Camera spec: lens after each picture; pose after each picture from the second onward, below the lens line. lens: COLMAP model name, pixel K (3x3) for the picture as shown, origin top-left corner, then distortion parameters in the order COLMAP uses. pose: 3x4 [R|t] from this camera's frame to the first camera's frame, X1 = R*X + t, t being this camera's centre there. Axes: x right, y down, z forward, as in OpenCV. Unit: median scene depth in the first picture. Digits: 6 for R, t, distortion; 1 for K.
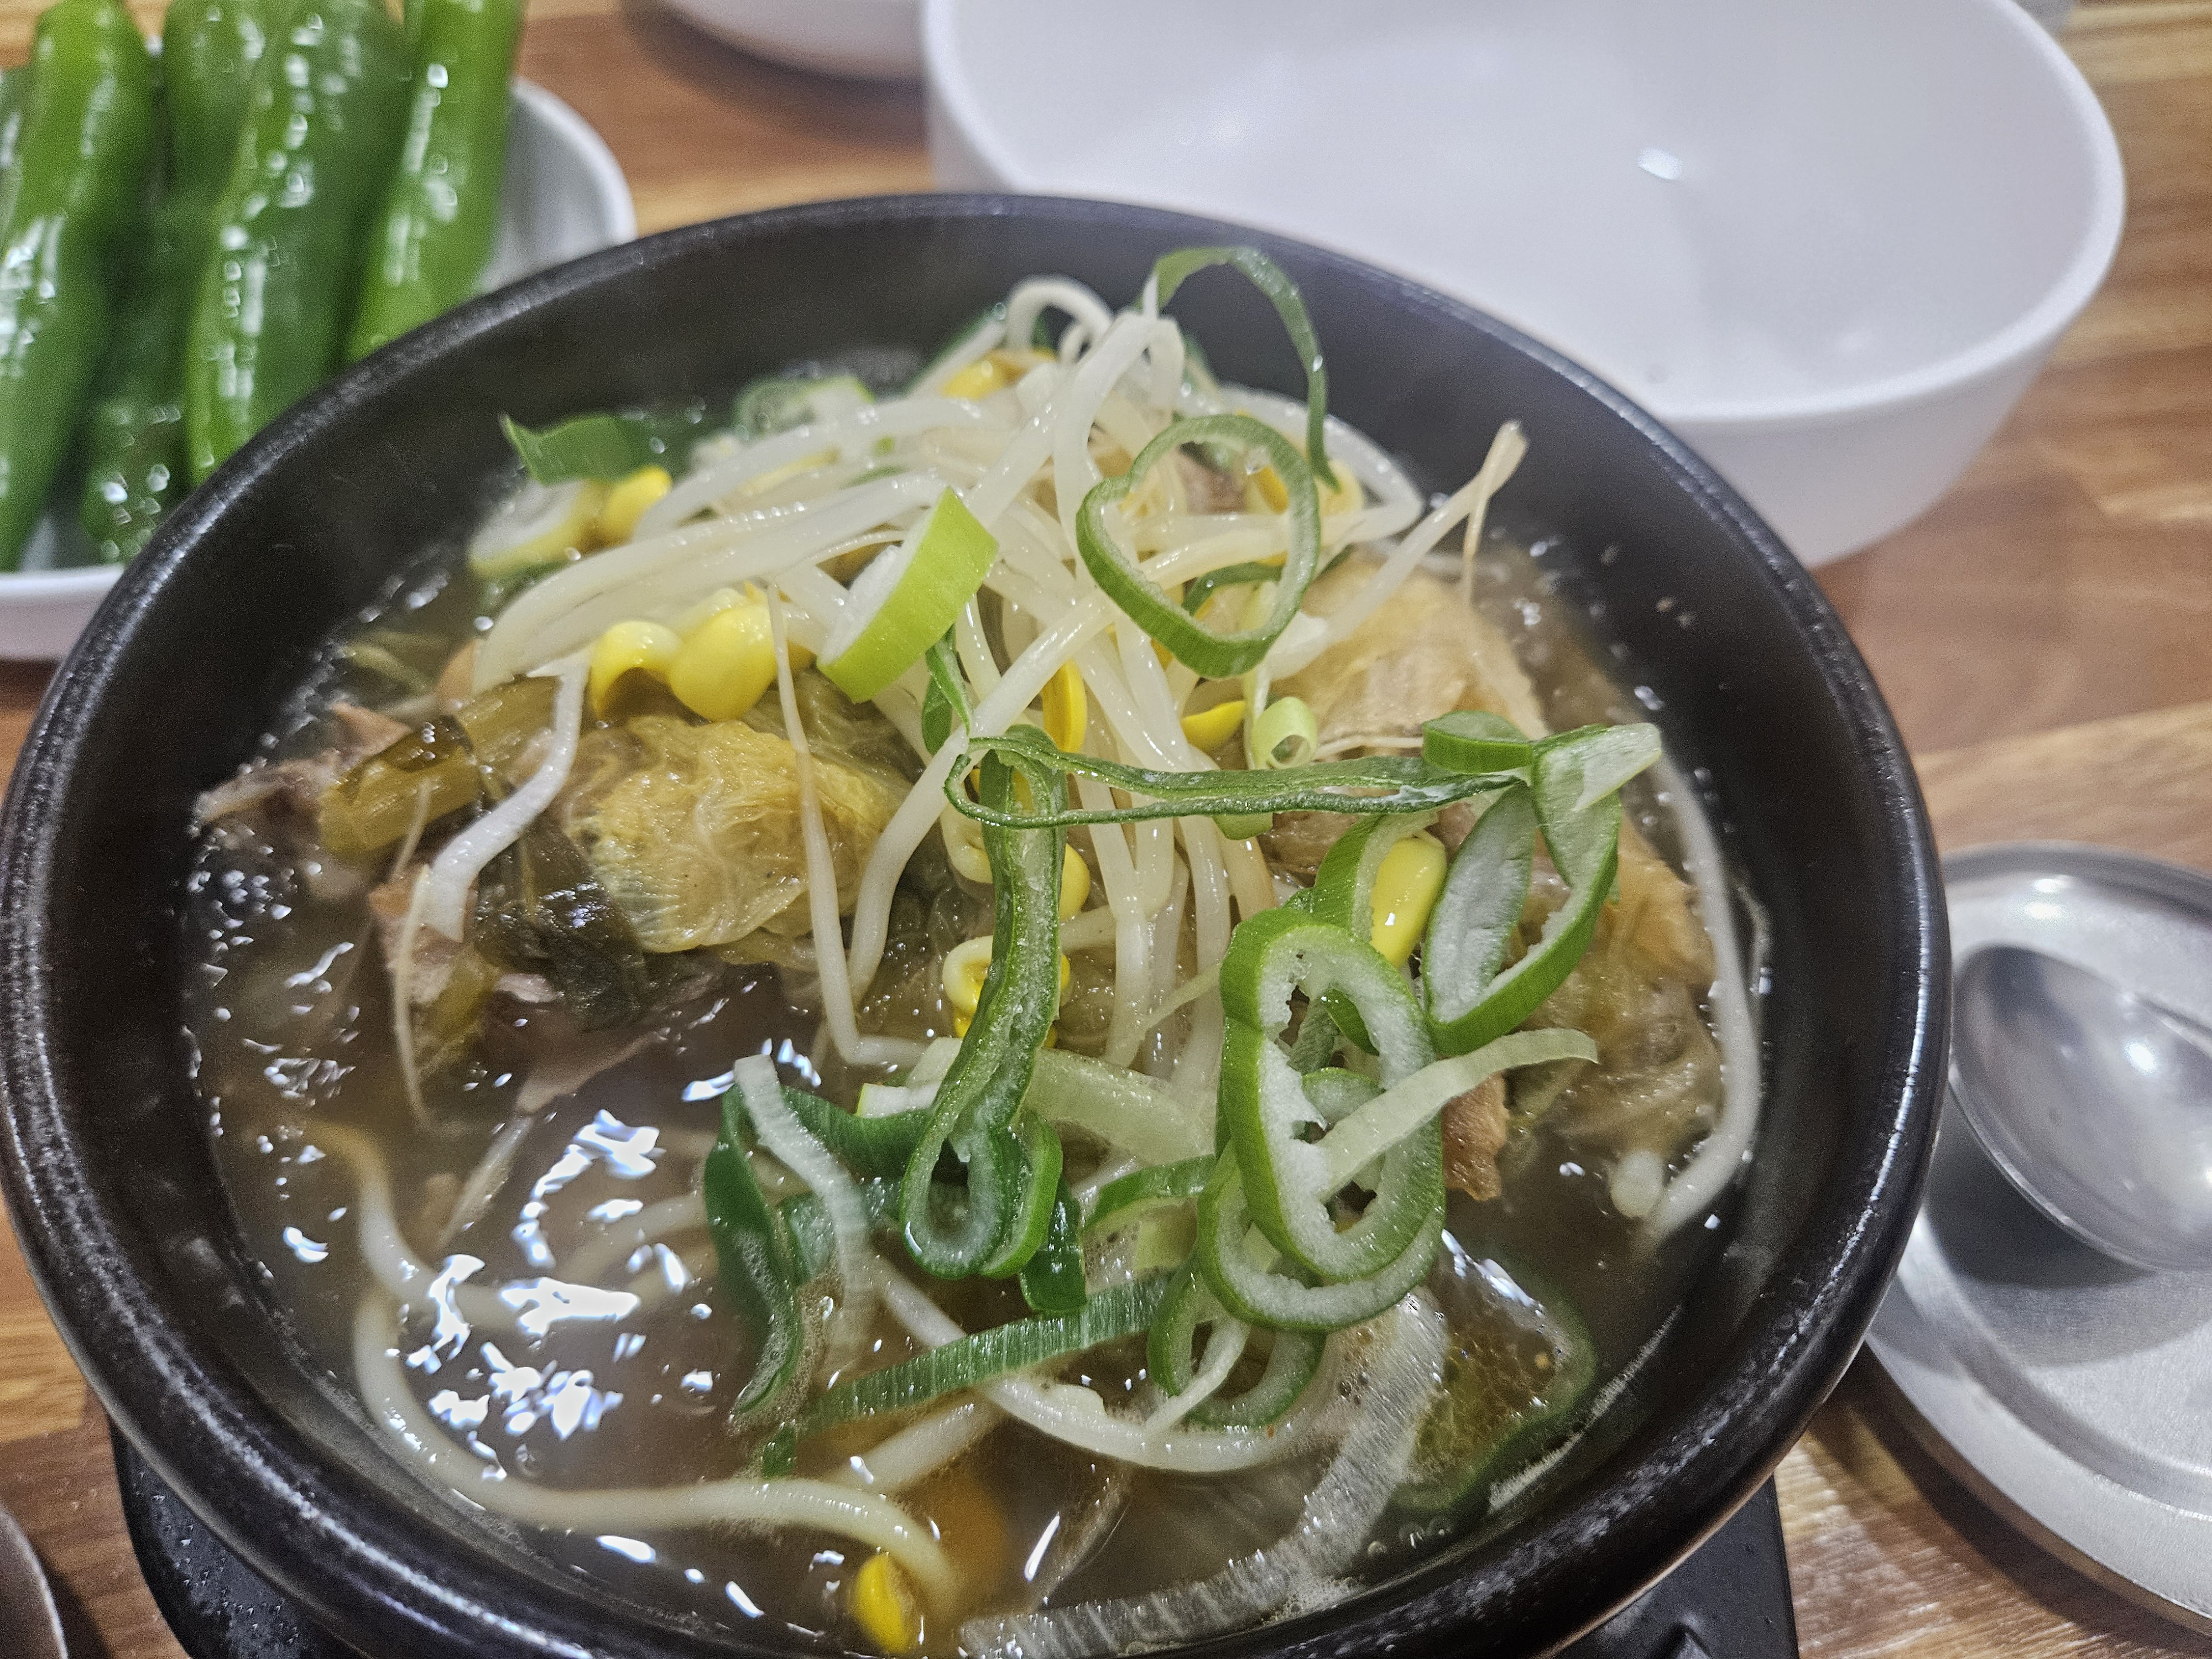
lens RADIAL K [[1502.8, 0, 1106.0], [0, 1502.8, 829.5], [0, 0, 1]] dist [0.007311, -0.030650]
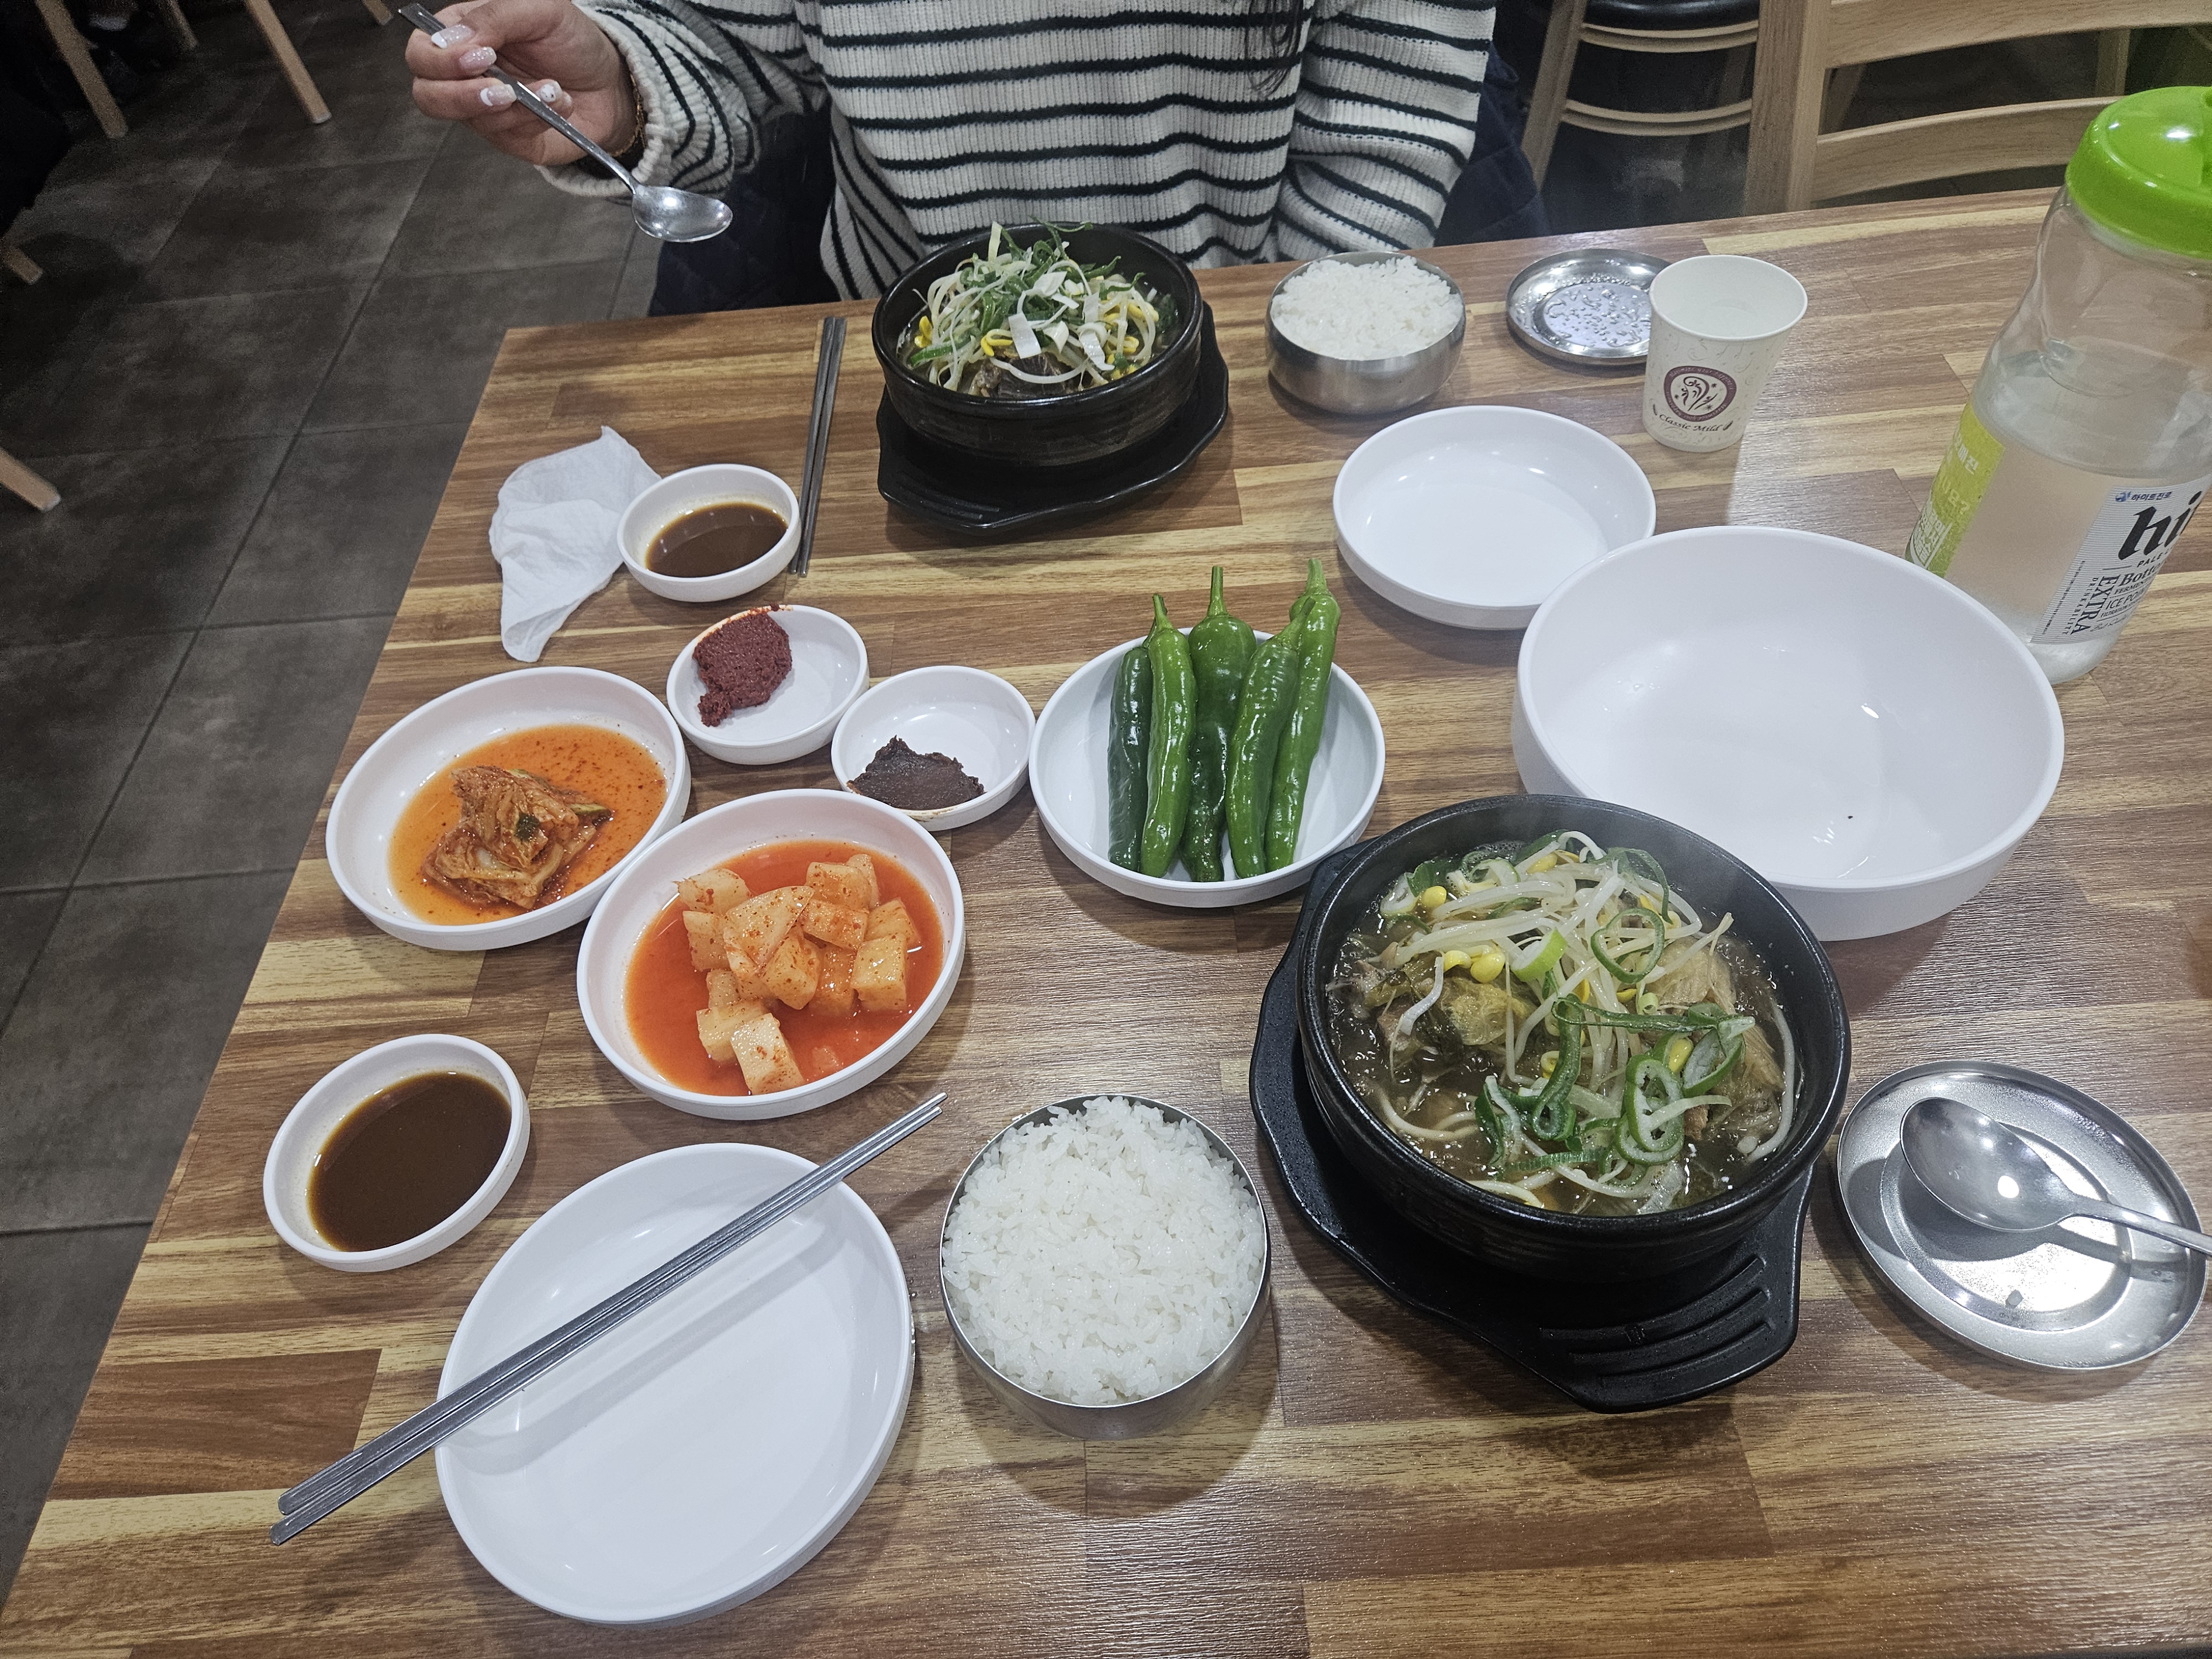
lens RADIAL K [[1419.6, 0, 1106.0], [0, 1419.6, 829.5], [0, 0, 1]] dist [0.025249, 0.000578]
pose [[0.966007, 0.080169, -0.245772, -0.332741], [-0.093426, 0.994708, -0.042743, -0.215753], [0.241045, 0.064252, 0.968385, -2.663856]]
